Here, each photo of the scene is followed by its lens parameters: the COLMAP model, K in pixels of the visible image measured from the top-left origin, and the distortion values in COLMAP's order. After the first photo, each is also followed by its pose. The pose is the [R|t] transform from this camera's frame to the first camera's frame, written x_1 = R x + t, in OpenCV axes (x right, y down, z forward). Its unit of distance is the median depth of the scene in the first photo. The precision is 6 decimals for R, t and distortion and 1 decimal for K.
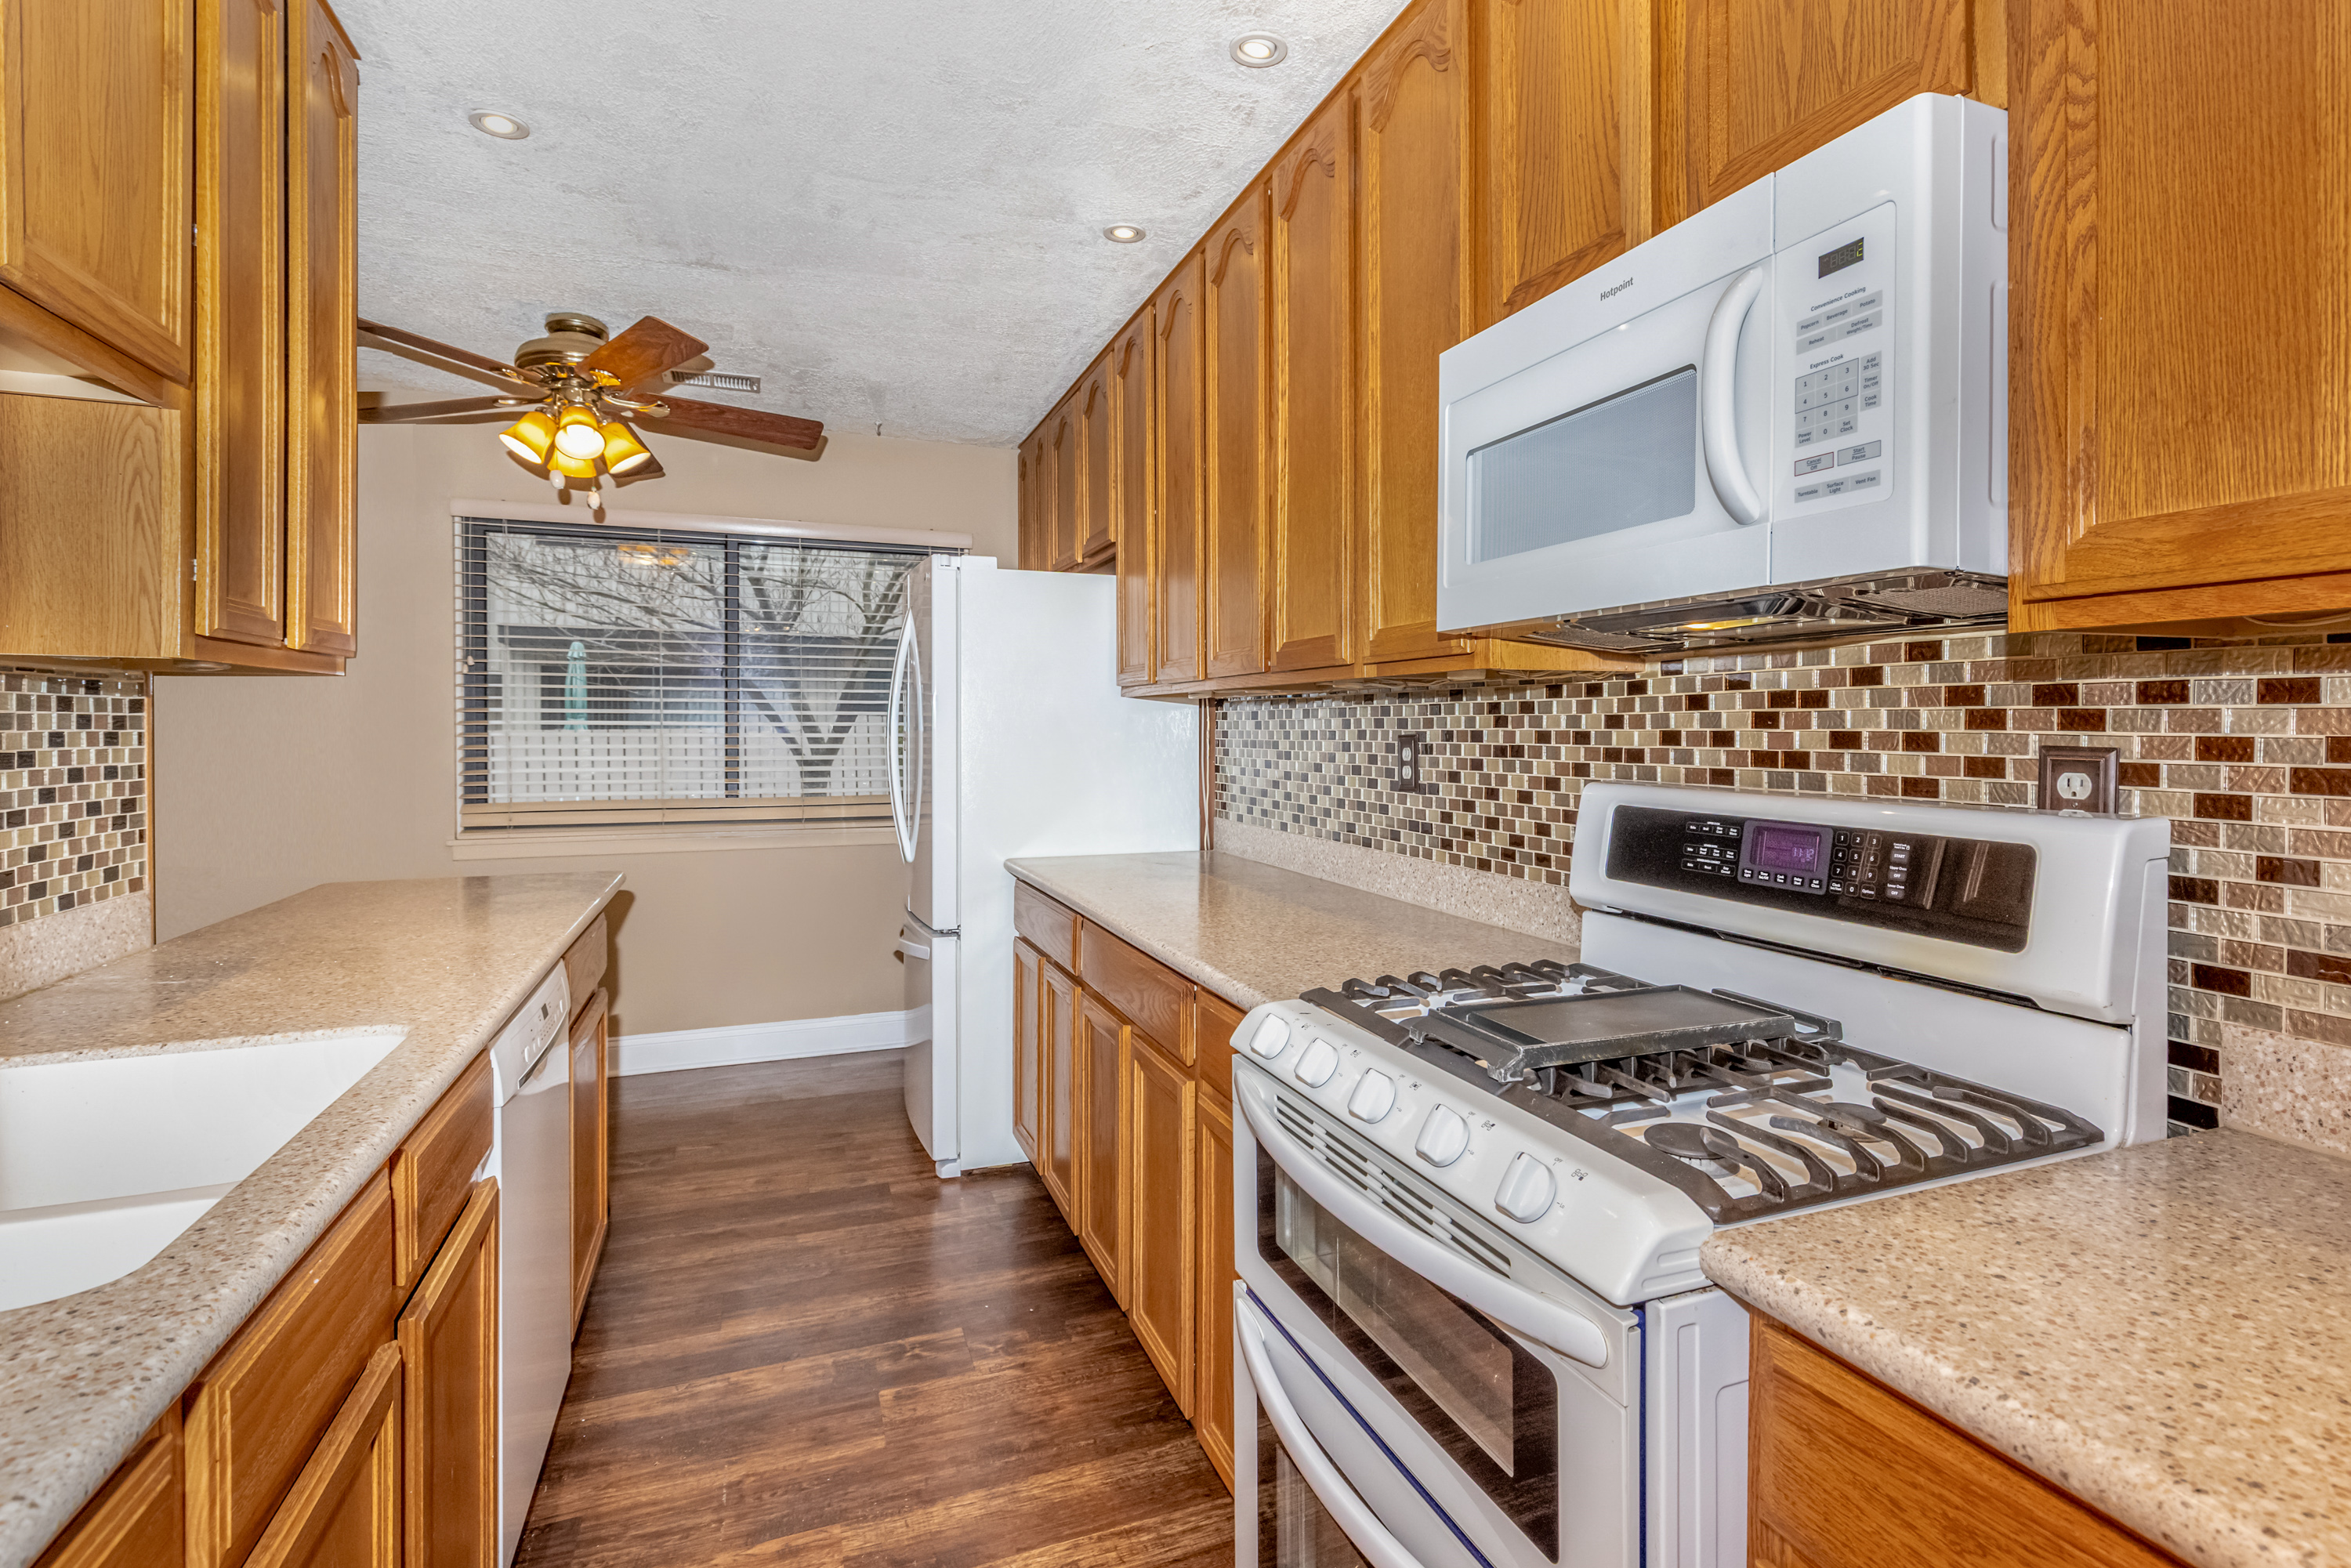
lens RADIAL K [[1164.3, 0, 1243.4], [0, 1164.3, 748.3], [0, 0, 1]] dist [0.003870, -0.000916]
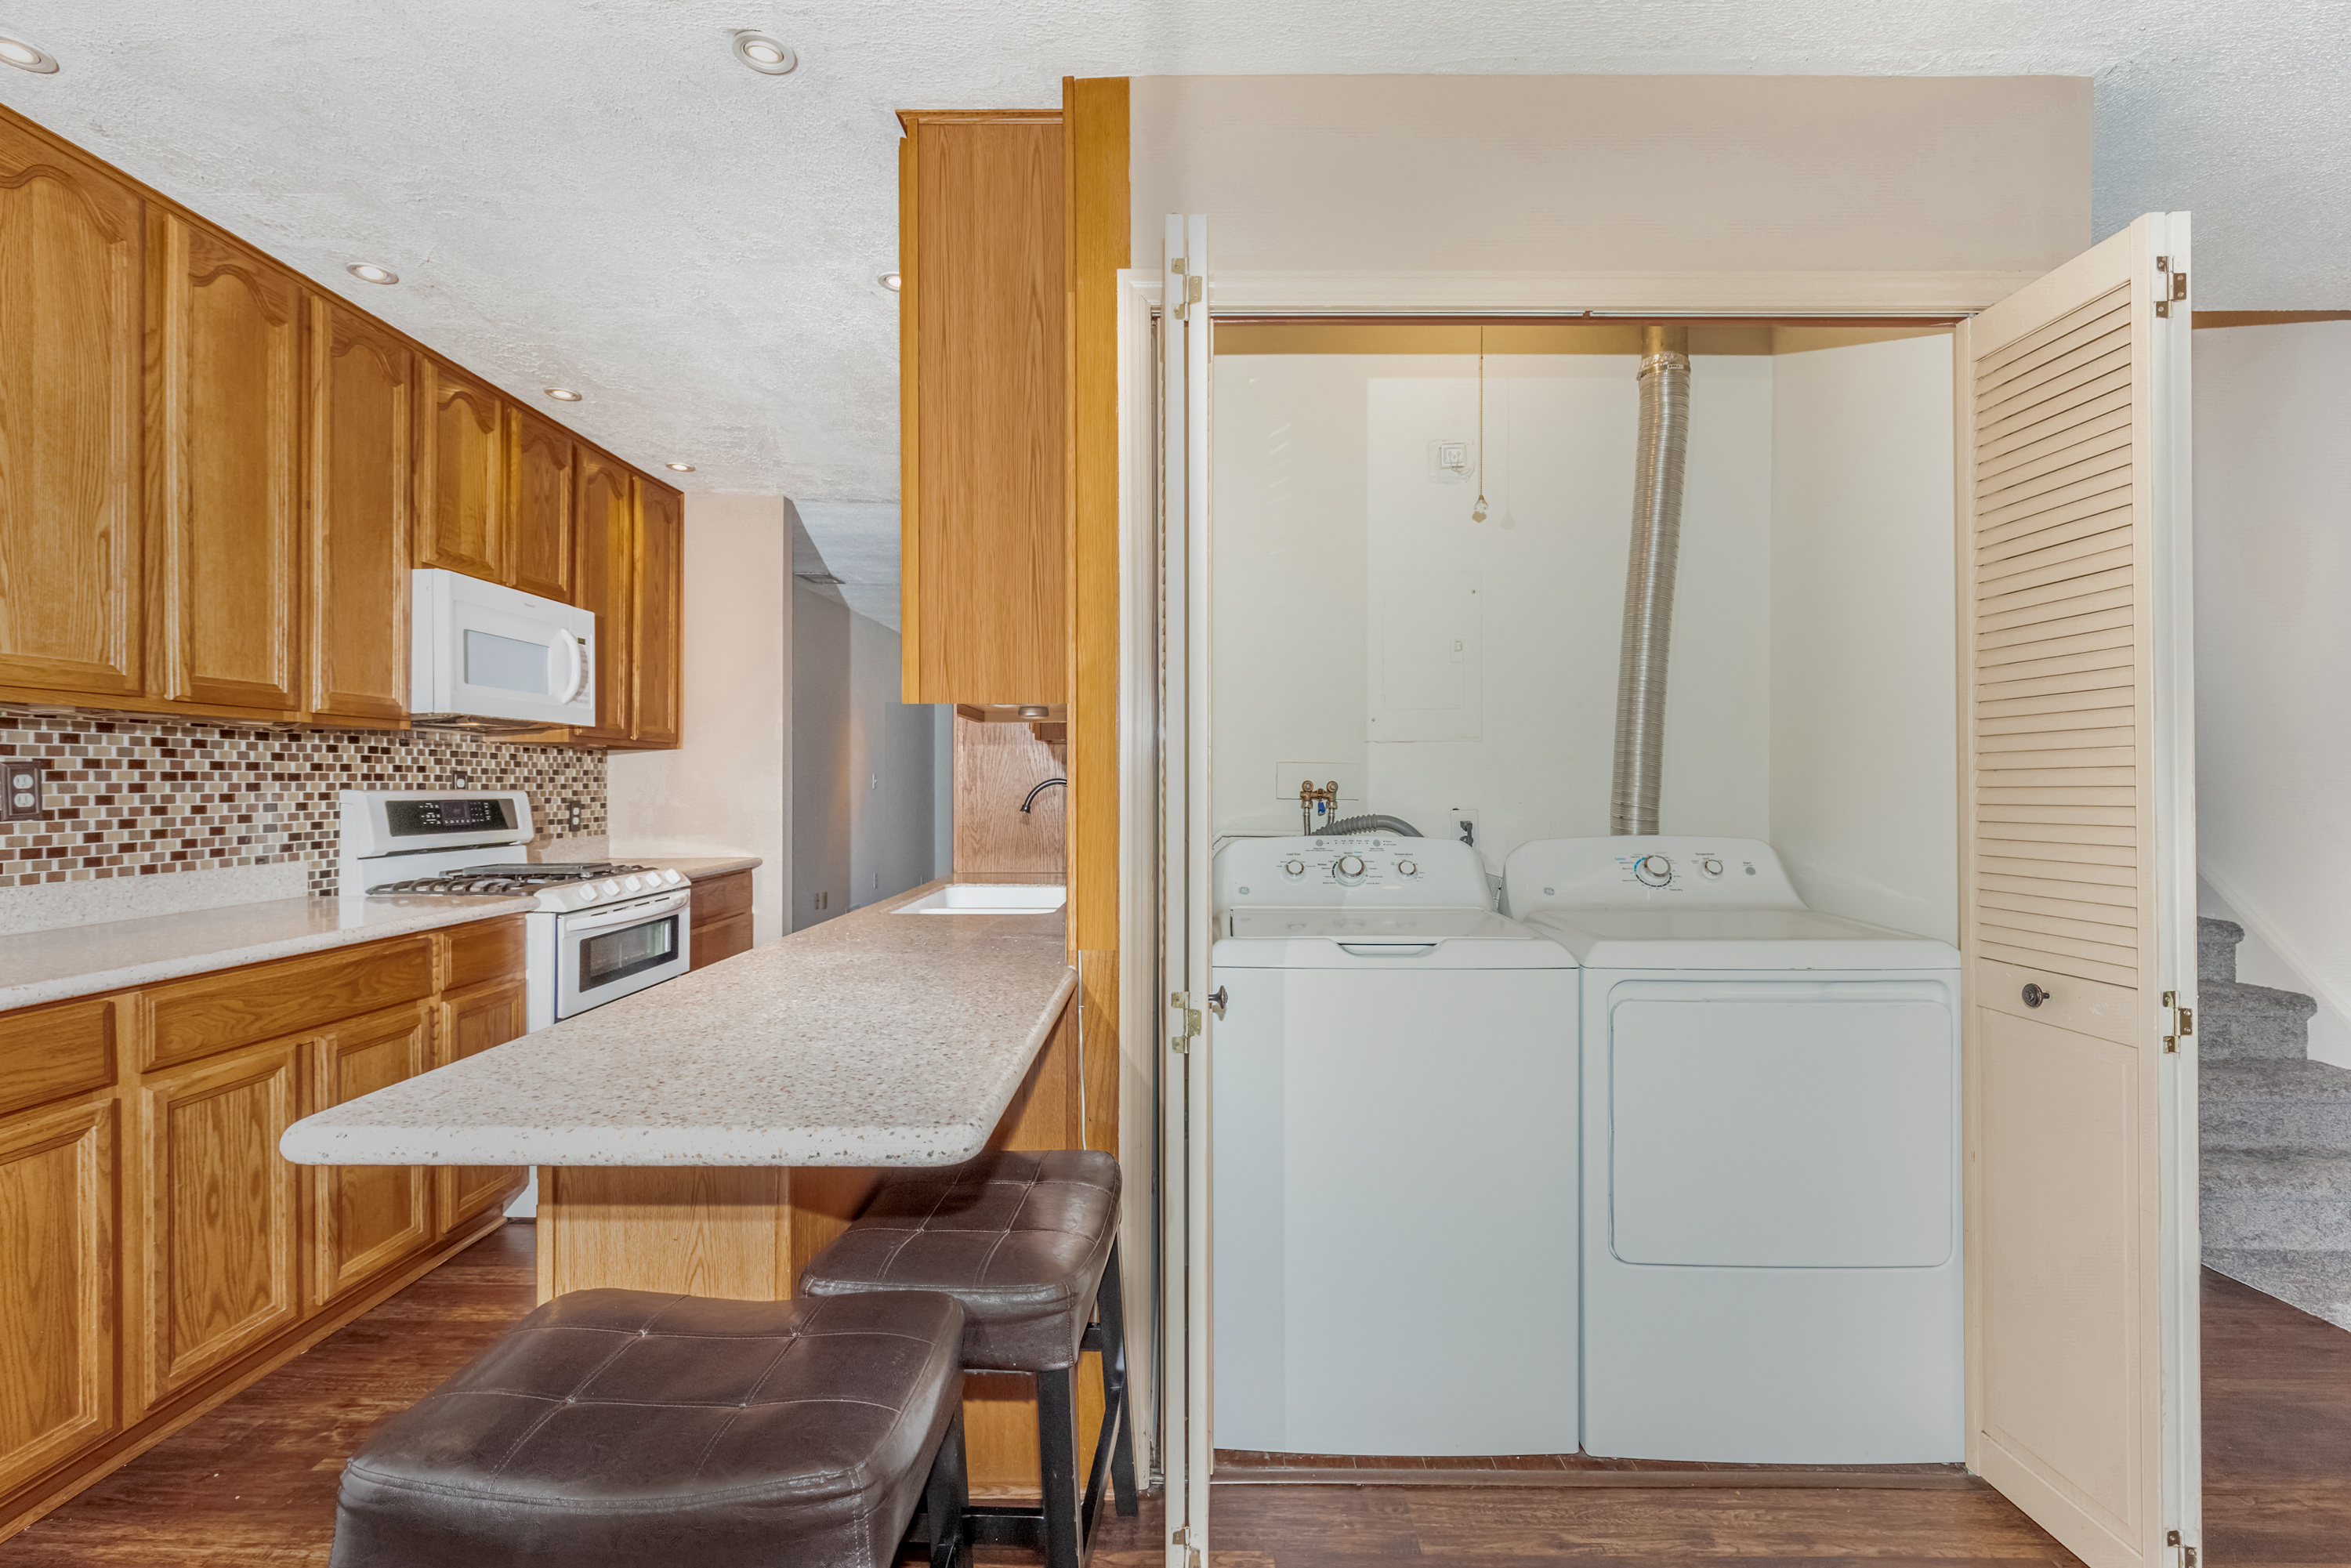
lens RADIAL K [[1100.6, 0, 1219.3], [0, 1100.6, 777.1], [0, 0, 1]] dist [0.000818, 0.000000]
pose [[-0.921251, 0.001039, 0.388967, -1.335647], [0.006303, 0.999905, 0.012256, -0.004366], [-0.388917, 0.013742, -0.921170, 1.698668]]
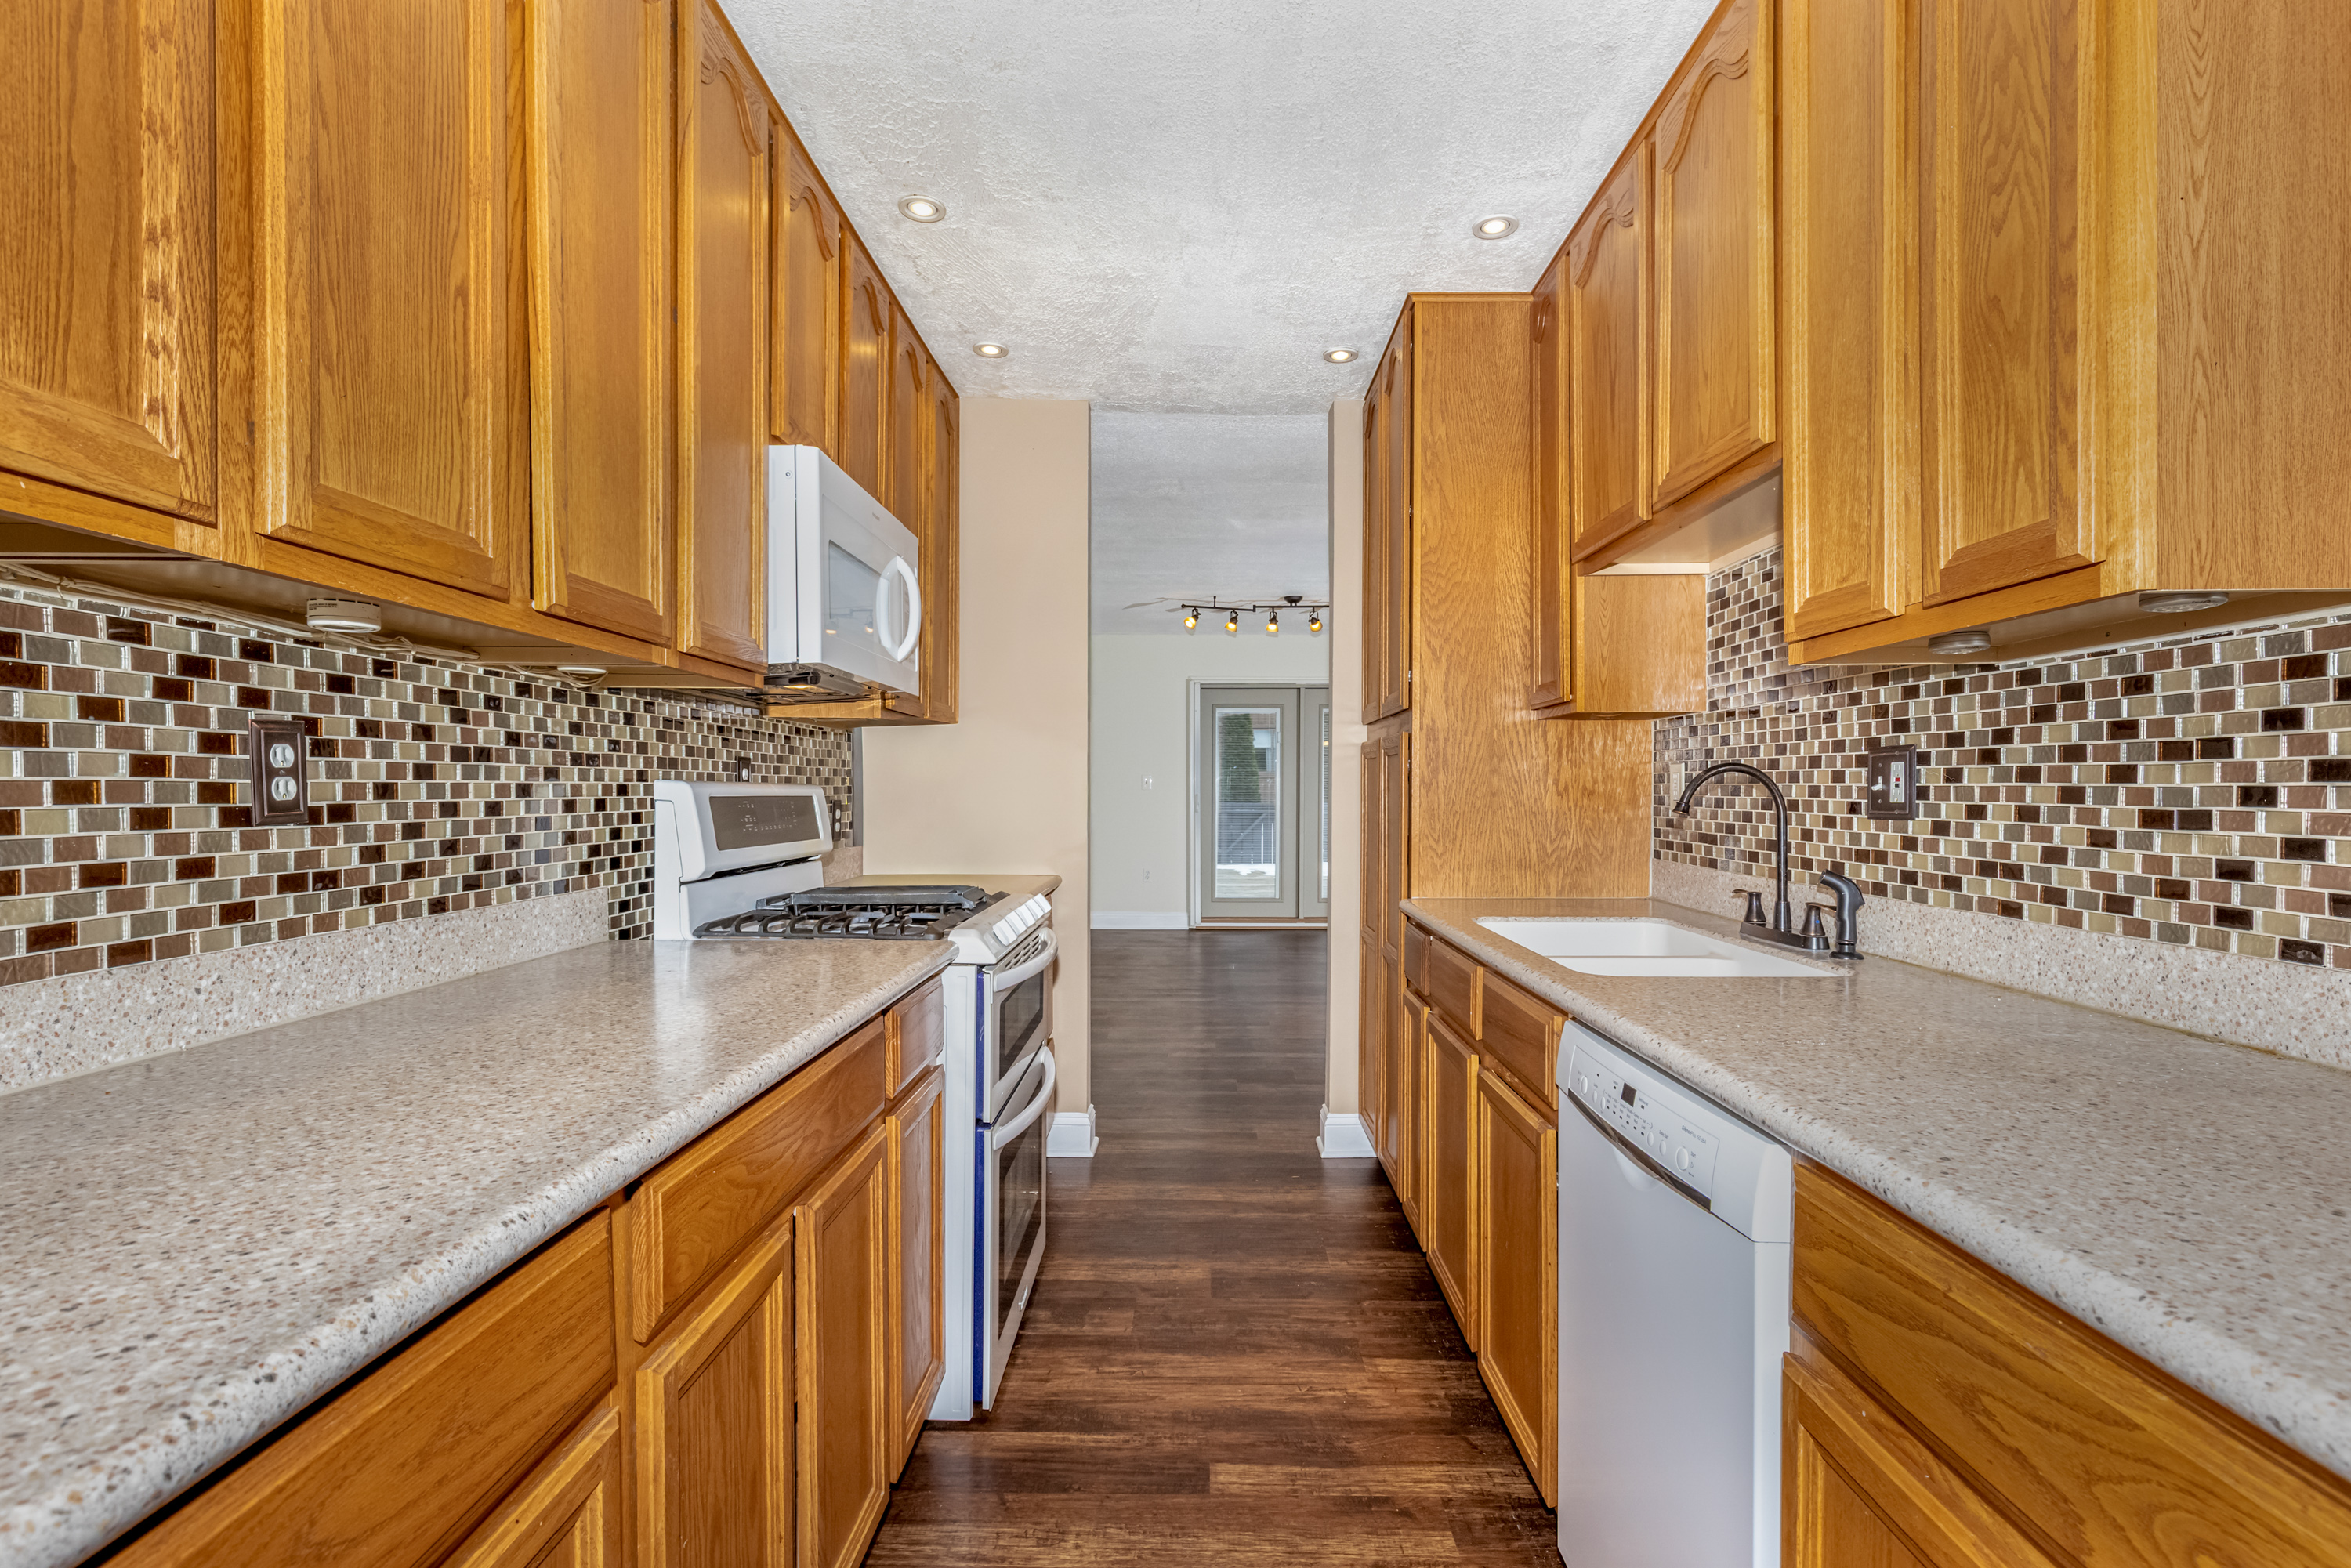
lens RADIAL K [[1100.6, 0, 1196.6], [0, 1100.6, 798.2], [0, 0, 1]] dist [0.000818, 0.000000]
pose [[-0.922986, -0.005282, 0.384798, -0.535539], [0.004916, 0.999662, 0.025514, 0.016276], [-0.384802, 0.025441, -0.922648, 1.526836]]
